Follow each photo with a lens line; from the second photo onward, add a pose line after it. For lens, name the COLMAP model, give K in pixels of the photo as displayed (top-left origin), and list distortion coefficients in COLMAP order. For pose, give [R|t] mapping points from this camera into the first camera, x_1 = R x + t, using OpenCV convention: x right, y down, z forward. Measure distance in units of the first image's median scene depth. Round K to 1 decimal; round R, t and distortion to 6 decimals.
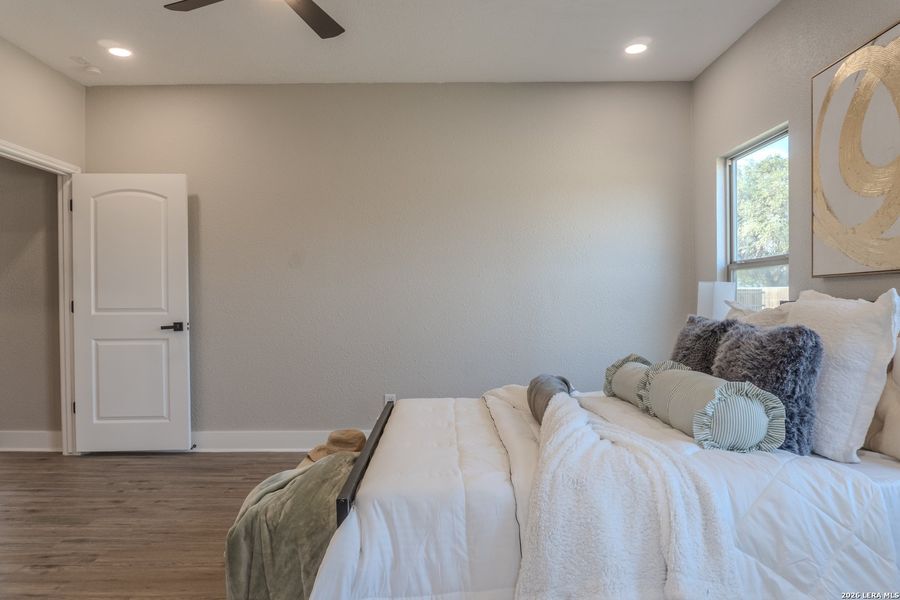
lens RADIAL K [[606.0, 0, 450.2], [0, 606.0, 301.7], [0, 0, 1]] dist [-0.010874, -0.010823]
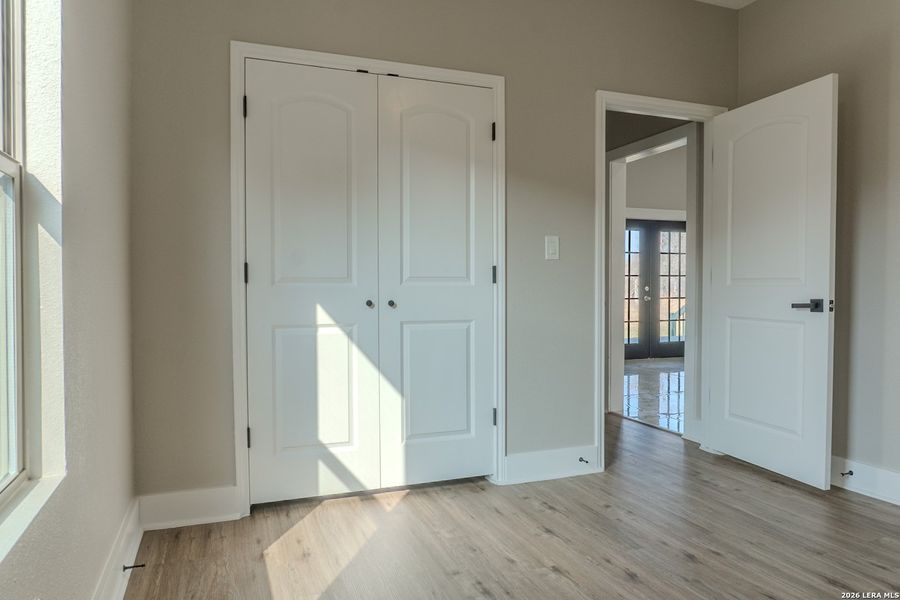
lens RADIAL K [[606.0, 0, 449.2], [0, 606.0, 296.6], [0, 0, 1]] dist [-0.010874, -0.010823]
pose [[0.339458, 0.029748, -0.940151, 0.043559], [-0.004549, 0.999540, 0.029985, 0.013095], [0.940610, -0.005902, 0.339438, 0.386493]]
